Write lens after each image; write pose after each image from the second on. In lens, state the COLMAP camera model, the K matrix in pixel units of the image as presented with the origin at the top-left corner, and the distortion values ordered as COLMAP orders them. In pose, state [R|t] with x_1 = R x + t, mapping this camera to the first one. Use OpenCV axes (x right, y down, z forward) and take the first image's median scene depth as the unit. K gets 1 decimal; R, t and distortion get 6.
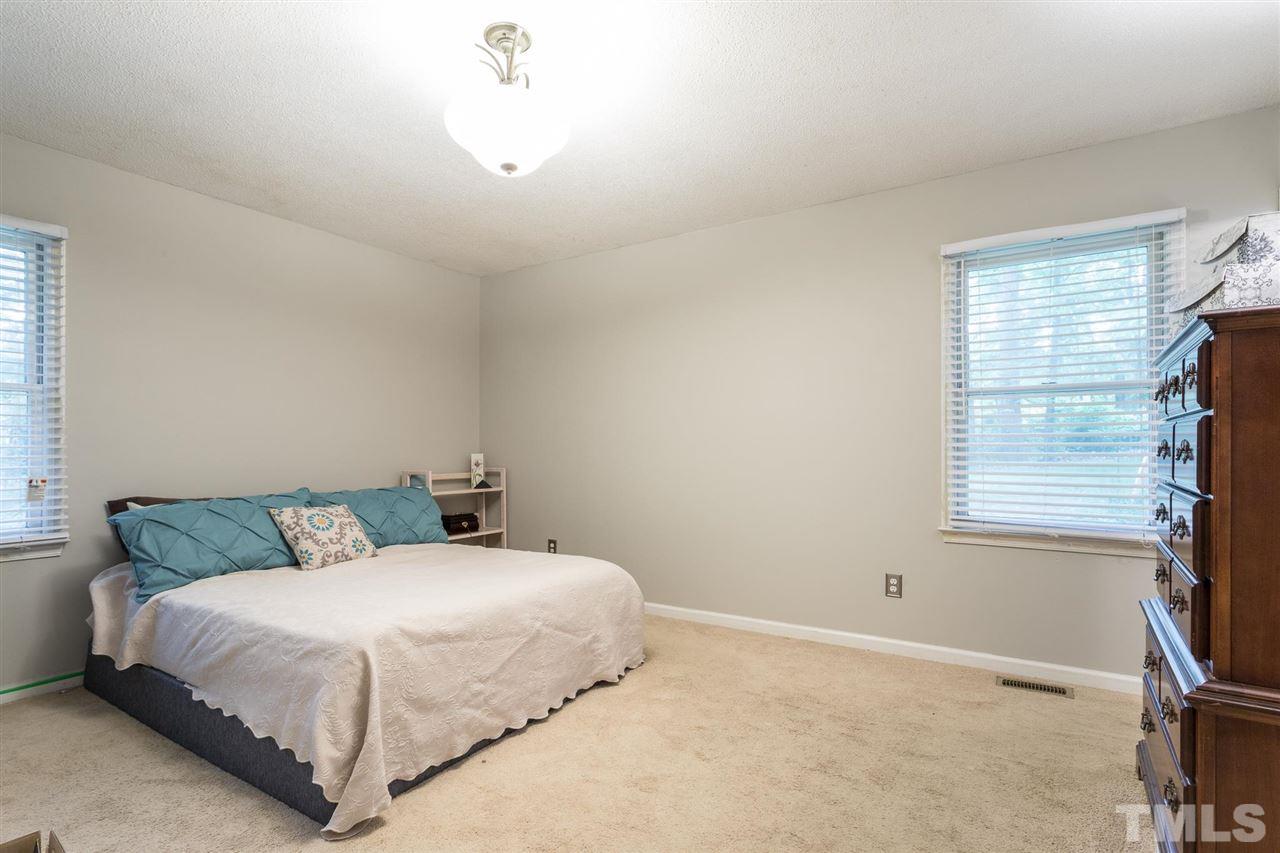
lens RADIAL K [[618.0, 0, 637.5], [0, 618.0, 446.2], [0, 0, 1]] dist [0.002327, 0.000553]
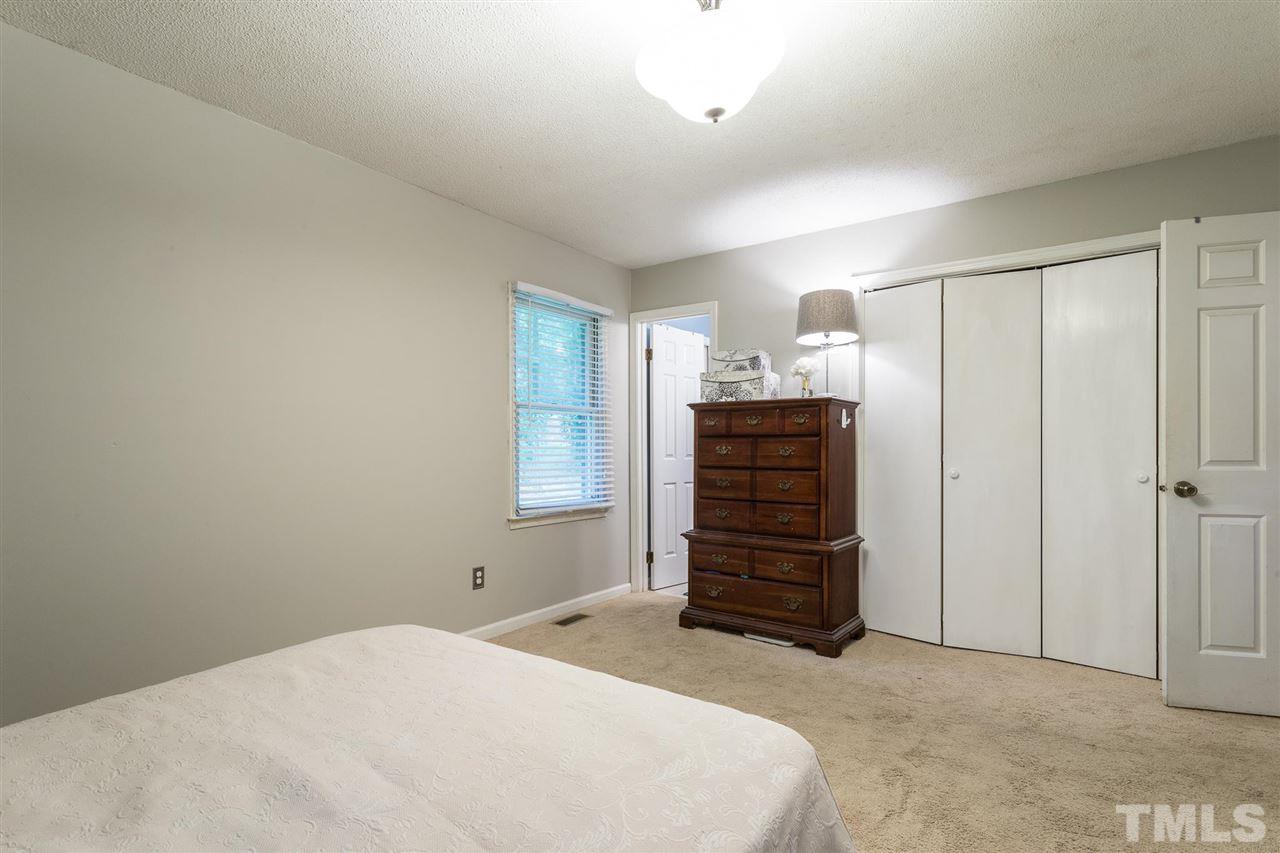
lens RADIAL K [[618.0, 0, 637.5], [0, 618.0, 446.2], [0, 0, 1]] dist [0.002327, 0.000553]
pose [[0.080795, -0.003402, 0.996725, -0.734208], [0.000318, 0.999994, 0.003387, -0.011396], [-0.996731, 0.000043, 0.080796, 0.718802]]
